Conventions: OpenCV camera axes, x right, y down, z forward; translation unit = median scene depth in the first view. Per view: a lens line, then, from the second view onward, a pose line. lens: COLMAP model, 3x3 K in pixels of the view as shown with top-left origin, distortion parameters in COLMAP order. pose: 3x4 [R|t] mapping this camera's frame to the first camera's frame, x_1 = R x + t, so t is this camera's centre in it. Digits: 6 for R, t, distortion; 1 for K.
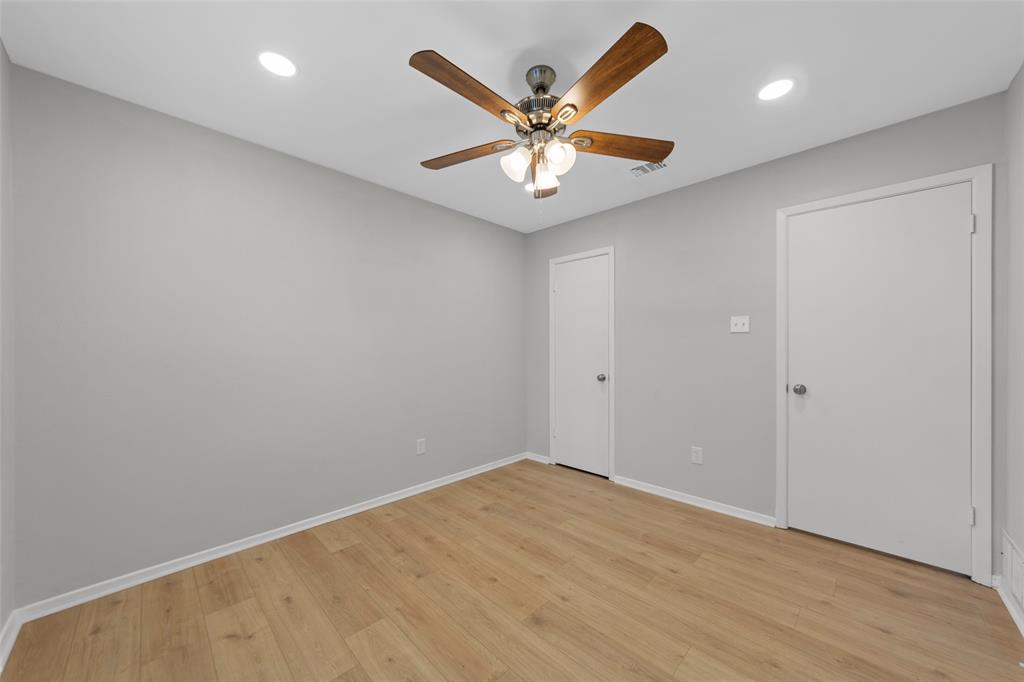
lens RADIAL K [[368.1, 0, 519.3], [0, 368.1, 342.4], [0, 0, 1]] dist [-0.002186, -0.000051]
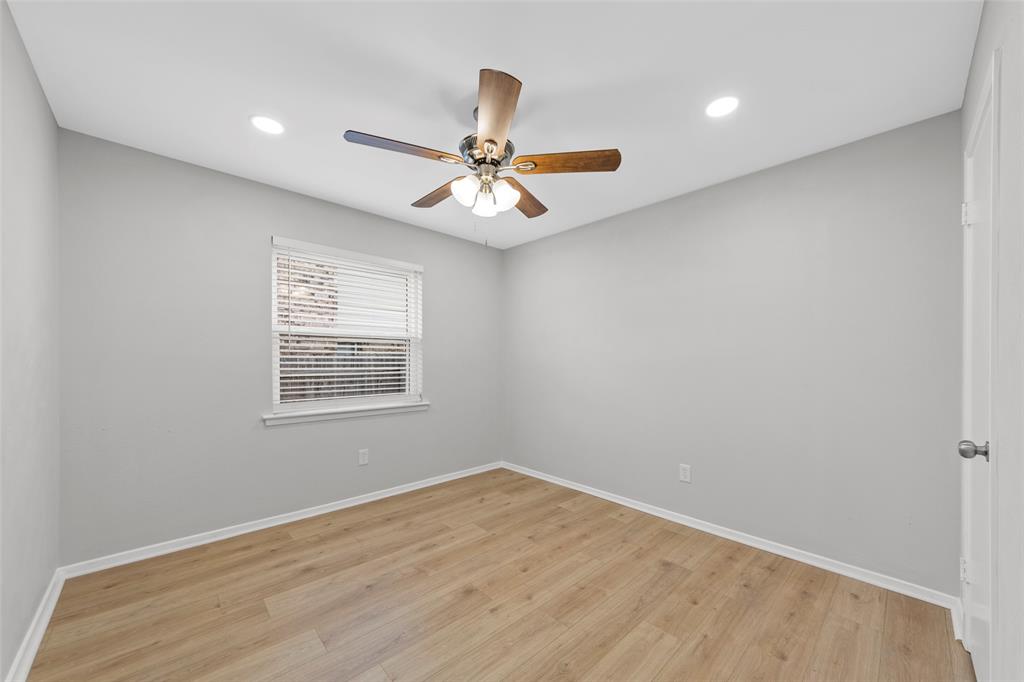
lens RADIAL K [[368.1, 0, 514.4], [0, 368.1, 357.6], [0, 0, 1]] dist [-0.002186, -0.000051]
pose [[-0.025627, 0.001837, -0.999670, 0.886929], [0.000602, 0.999998, 0.001822, -0.000960], [0.999671, -0.000555, -0.025628, 0.847109]]
